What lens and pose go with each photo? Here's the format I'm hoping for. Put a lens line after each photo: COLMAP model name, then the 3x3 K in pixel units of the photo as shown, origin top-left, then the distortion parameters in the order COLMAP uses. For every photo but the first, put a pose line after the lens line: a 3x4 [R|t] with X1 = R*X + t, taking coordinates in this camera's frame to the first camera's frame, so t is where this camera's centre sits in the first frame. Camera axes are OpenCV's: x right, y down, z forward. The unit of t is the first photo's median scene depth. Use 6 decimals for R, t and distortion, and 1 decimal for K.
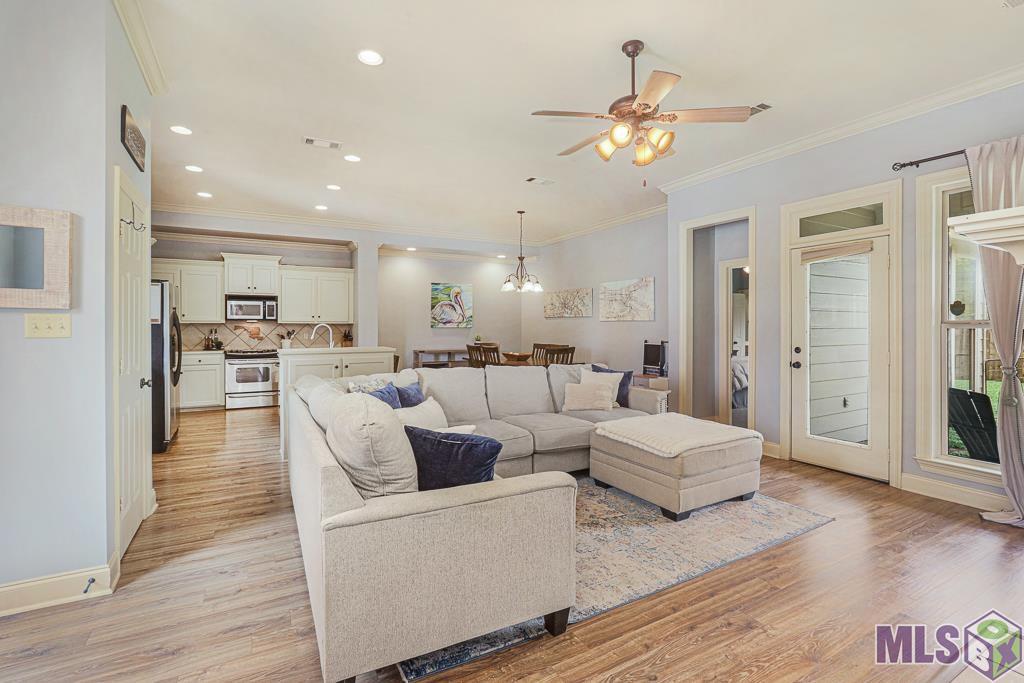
lens RADIAL K [[473.3, 0, 509.9], [0, 473.3, 322.6], [0, 0, 1]] dist [-0.034085, 0.013747]
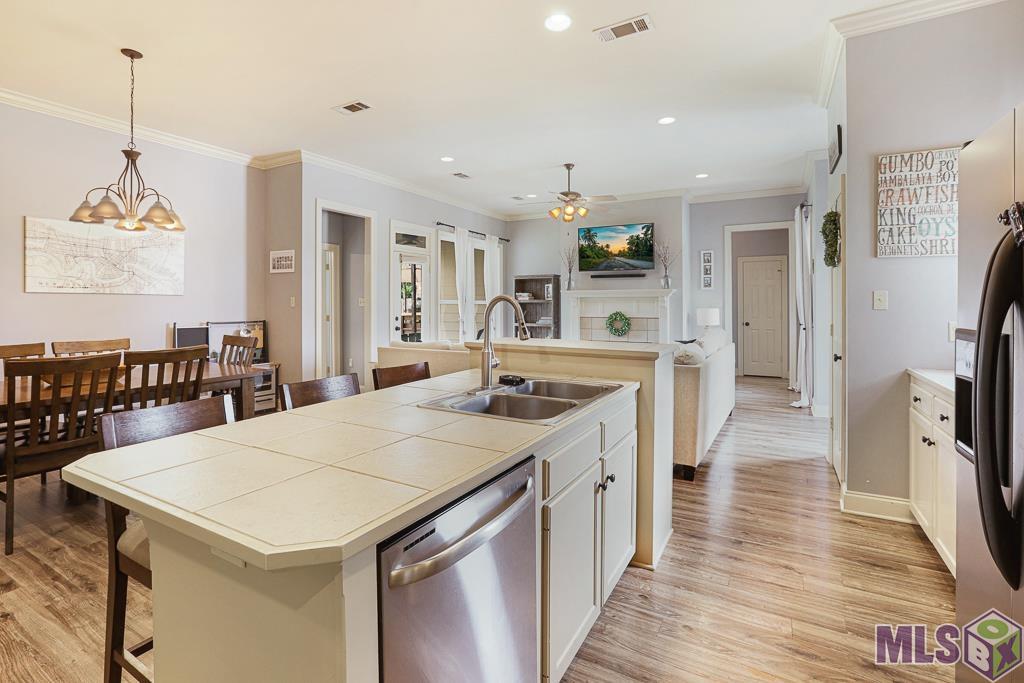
lens RADIAL K [[473.3, 0, 500.5], [0, 473.3, 306.7], [0, 0, 1]] dist [-0.034085, 0.013747]
pose [[-0.508493, -0.007516, 0.861033, -0.527055], [-0.007079, 0.999965, 0.004548, 0.006989], [-0.861037, -0.003783, -0.508528, 0.890460]]
